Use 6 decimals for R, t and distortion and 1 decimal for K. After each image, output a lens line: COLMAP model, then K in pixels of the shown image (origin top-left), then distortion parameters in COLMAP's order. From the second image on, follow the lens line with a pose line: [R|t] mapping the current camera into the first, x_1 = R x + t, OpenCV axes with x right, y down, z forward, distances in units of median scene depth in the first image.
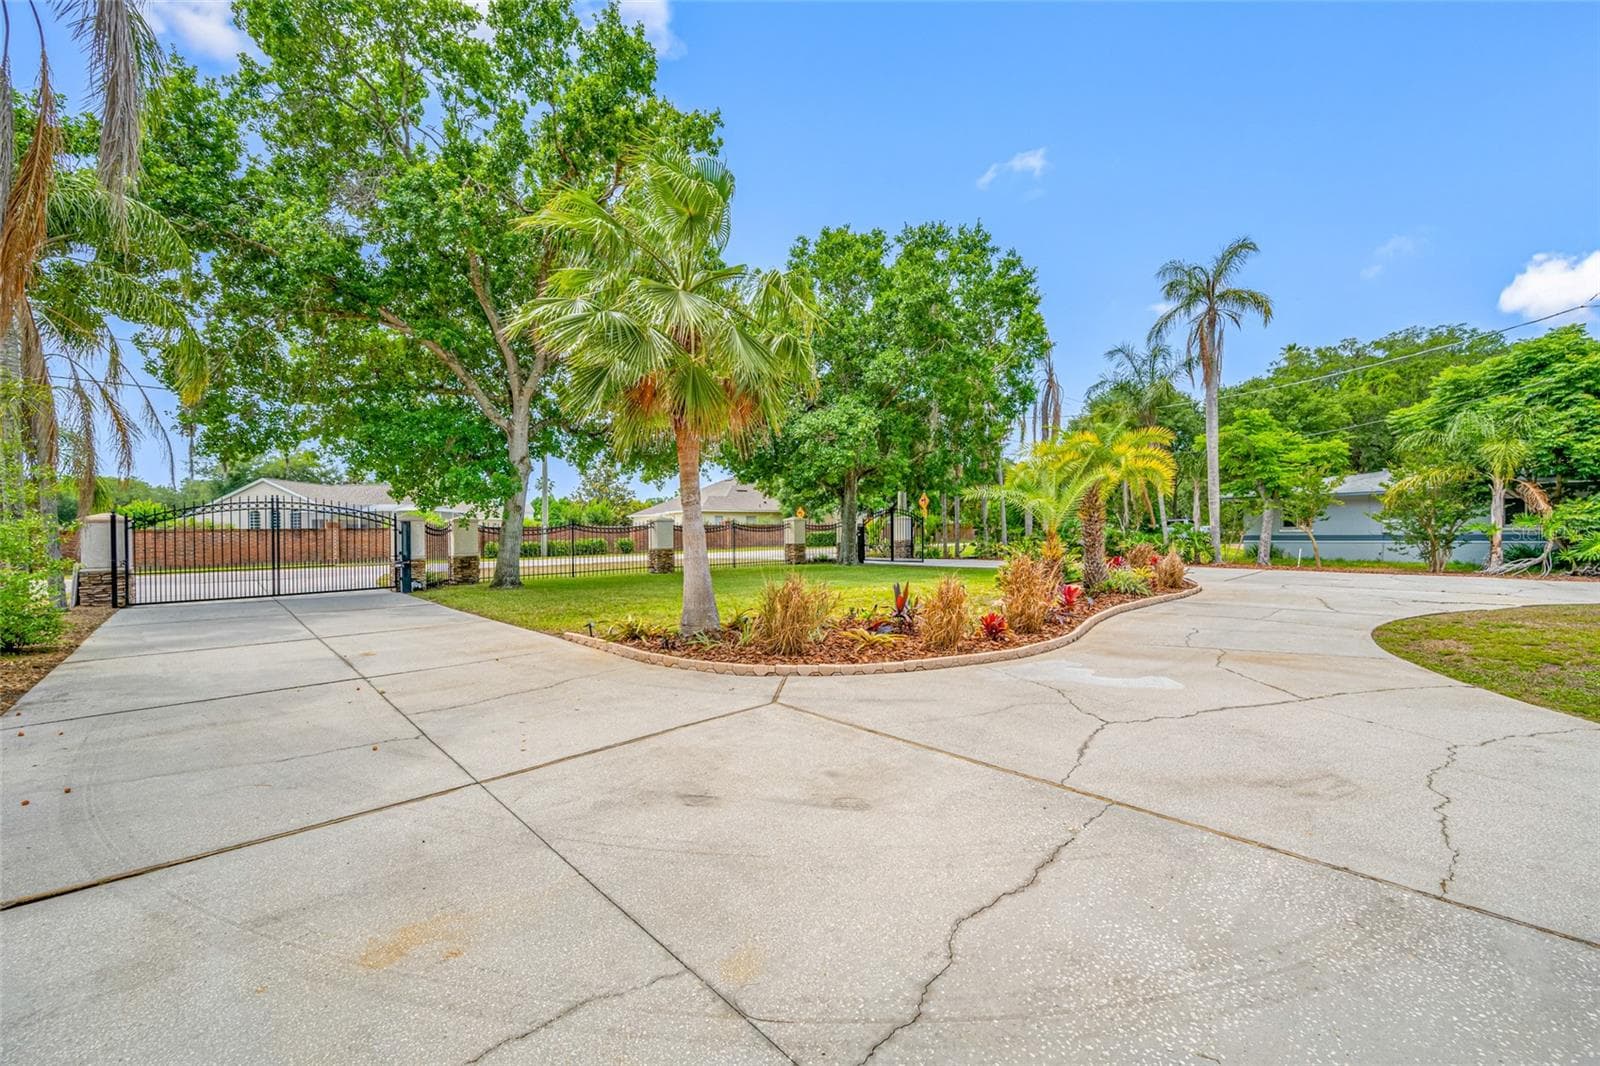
lens RADIAL K [[631.1, 0, 803.9], [0, 631.1, 530.2], [0, 0, 1]] dist [-0.002705, -0.000315]
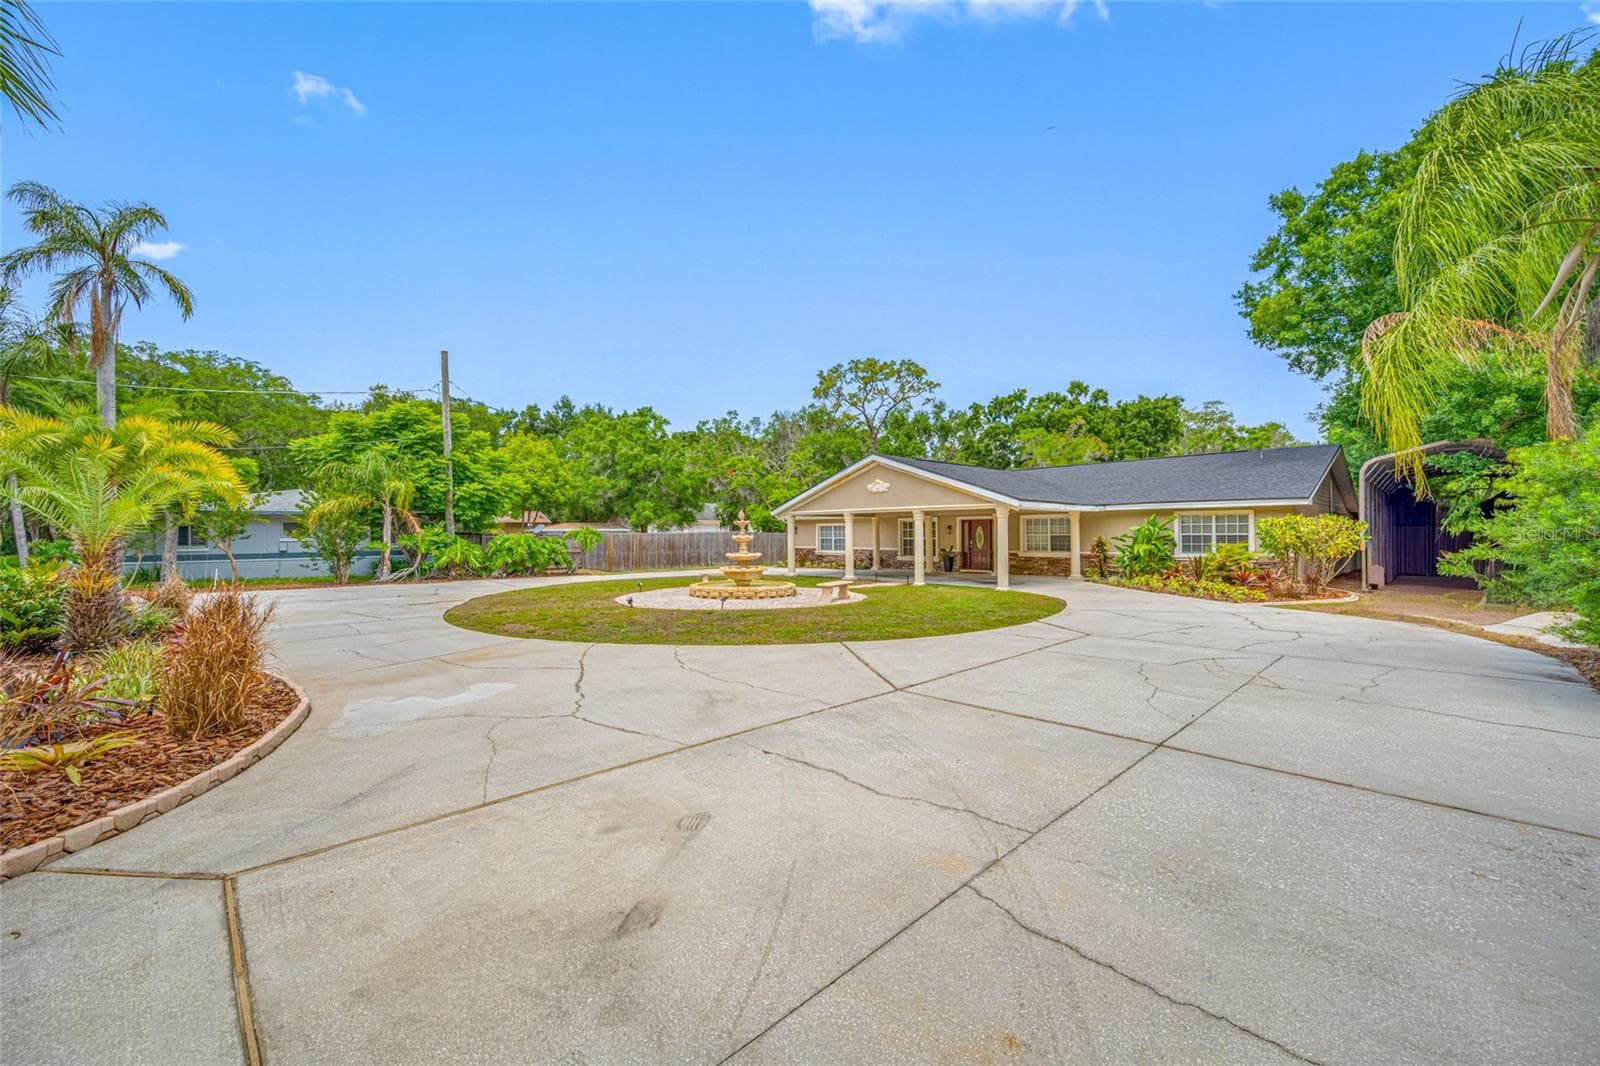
lens RADIAL K [[631.1, 0, 803.9], [0, 631.1, 530.2], [0, 0, 1]] dist [-0.002705, -0.000315]
pose [[-0.008834, 0.020699, 0.999747, -0.691784], [0.010445, 0.999733, -0.020606, 0.001703], [-0.999906, 0.010260, -0.009048, 0.627079]]
